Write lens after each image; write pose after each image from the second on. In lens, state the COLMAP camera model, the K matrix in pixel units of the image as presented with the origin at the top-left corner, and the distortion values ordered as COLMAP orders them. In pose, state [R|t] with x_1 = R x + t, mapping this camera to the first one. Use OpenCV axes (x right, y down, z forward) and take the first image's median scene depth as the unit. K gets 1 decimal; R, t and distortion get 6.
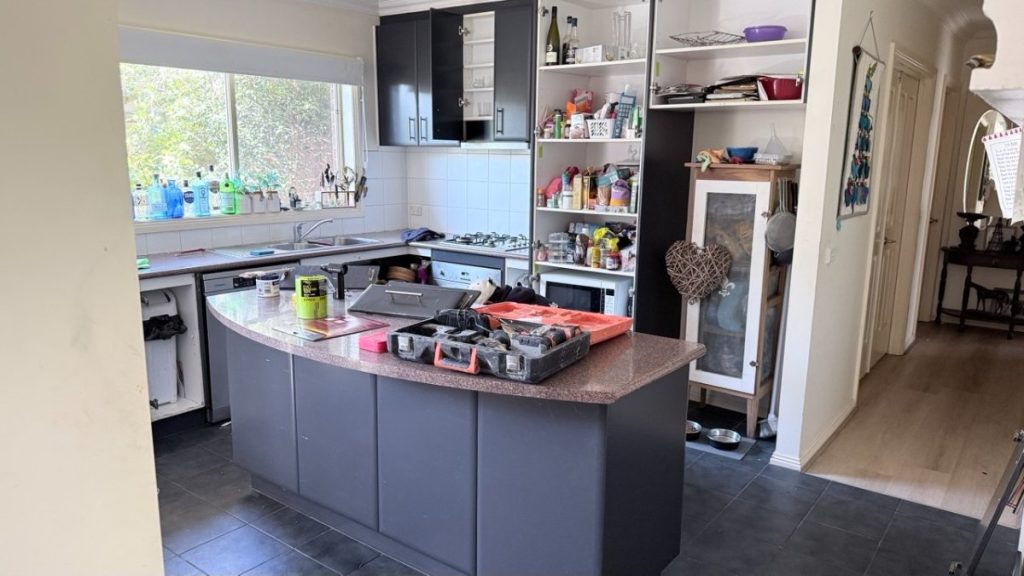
lens RADIAL K [[711.1, 0, 509.0], [0, 711.1, 287.5], [0, 0, 1]] dist [0.143219, -0.235327]
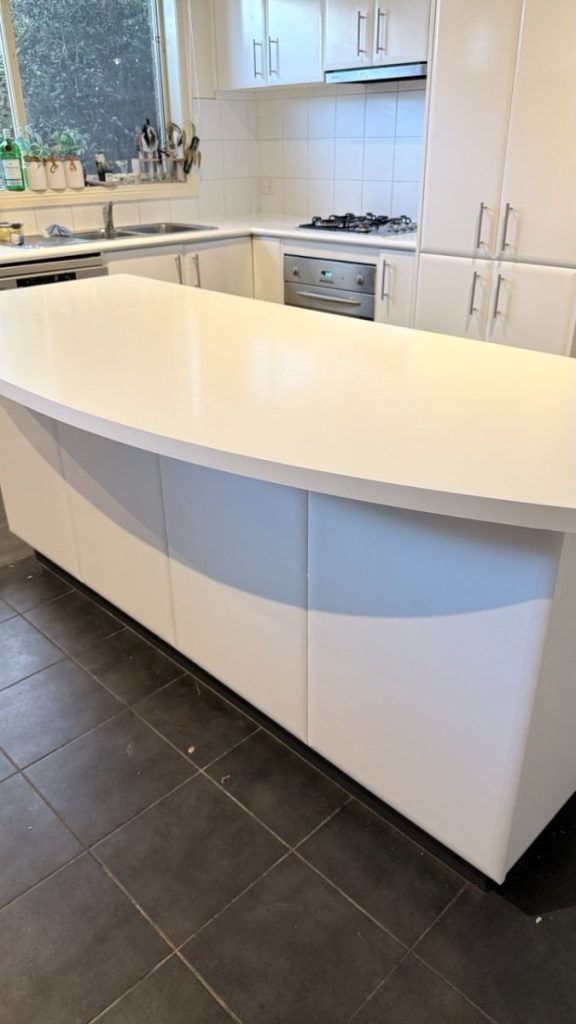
lens RADIAL K [[723.9, 0, 282.7], [0, 723.9, 515.2], [0, 0, 1]] dist [0.041303, -0.064065]
pose [[0.989390, 0.041280, -0.139298, 0.008923], [-0.000347, 0.959453, 0.281869, 0.009970], [0.145285, -0.278830, 0.949287, 0.261638]]
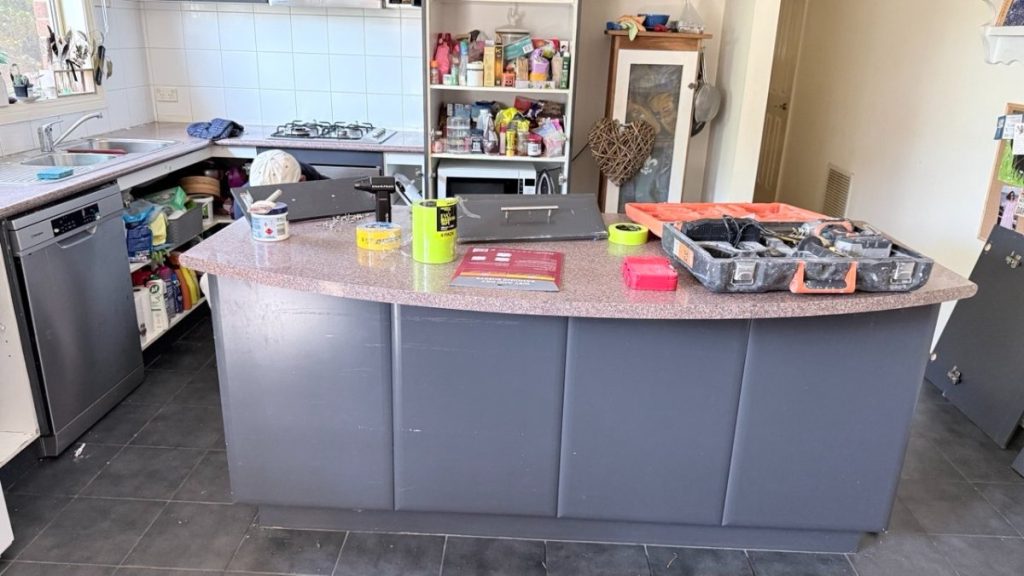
lens RADIAL K [[711.1, 0, 509.0], [0, 711.1, 287.5], [0, 0, 1]] dist [0.143219, -0.235327]
pose [[0.816657, -0.181598, 0.547808, -0.409933], [0.090523, 0.977761, 0.189178, -0.037527], [-0.569979, -0.104904, 0.814935, 0.282151]]
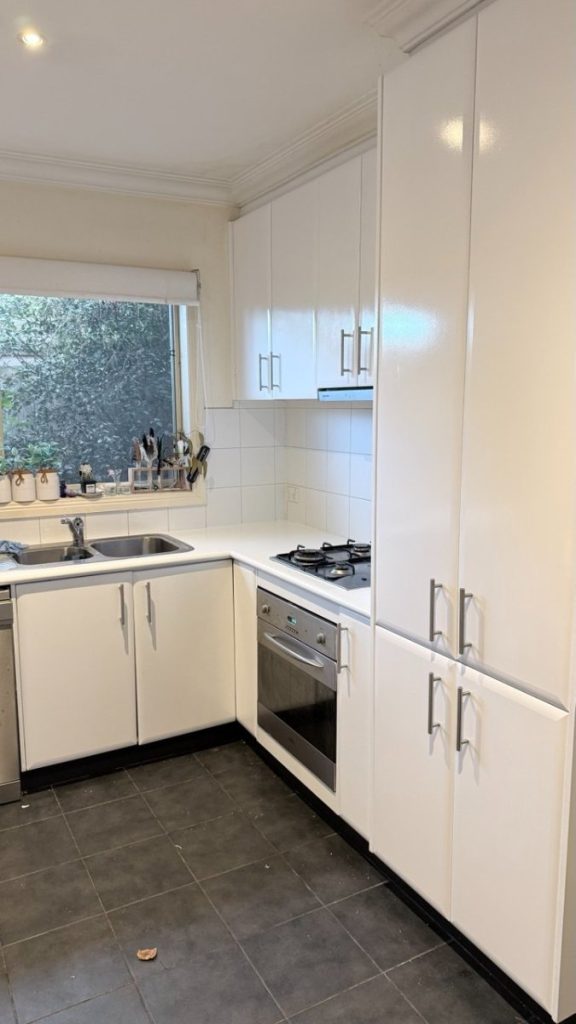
lens RADIAL K [[711.1, 0, 283.1], [0, 711.1, 512.3], [0, 0, 1]] dist [0.143219, -0.235327]
pose [[0.911795, 0.043917, -0.408292, 0.190787], [-0.058666, 0.997997, -0.023665, -0.109348], [0.406435, 0.045530, 0.912545, 0.569494]]
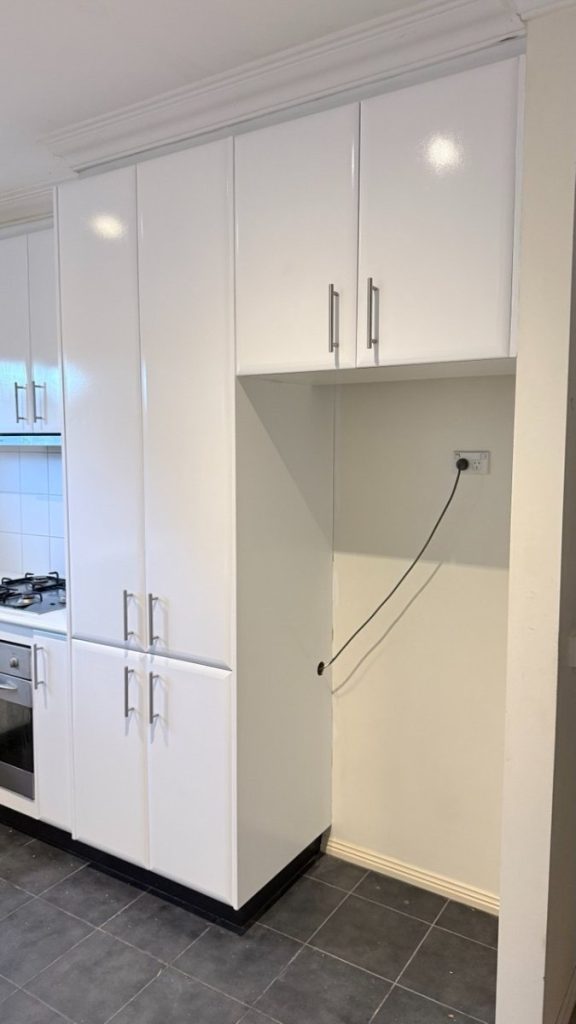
lens RADIAL K [[711.1, 0, 283.1], [0, 711.1, 512.3], [0, 0, 1]] dist [0.143219, -0.235327]
pose [[0.996683, -0.020830, 0.078675, 0.174601], [0.027767, 0.995722, -0.088130, -0.090329], [-0.076503, 0.090022, 0.992997, 0.440136]]
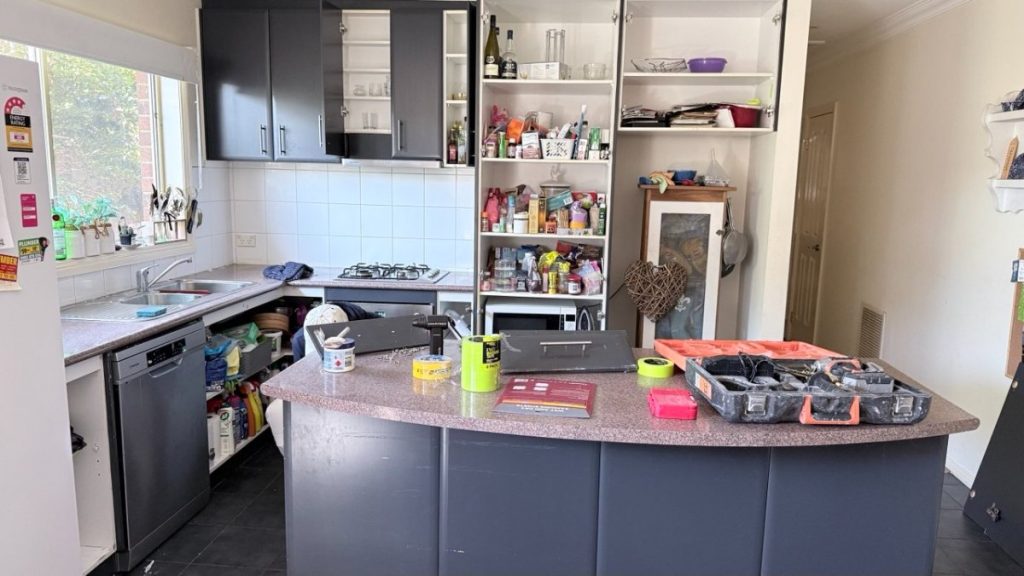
lens RADIAL K [[712.1, 0, 515.5], [0, 712.1, 288.5], [0, 0, 1]] dist [0.107819, -0.154475]
pose [[0.847934, -0.077620, 0.524389, -0.438719], [0.089027, 0.996023, 0.003475, -0.044622], [-0.522573, 0.043738, 0.851472, 0.227883]]
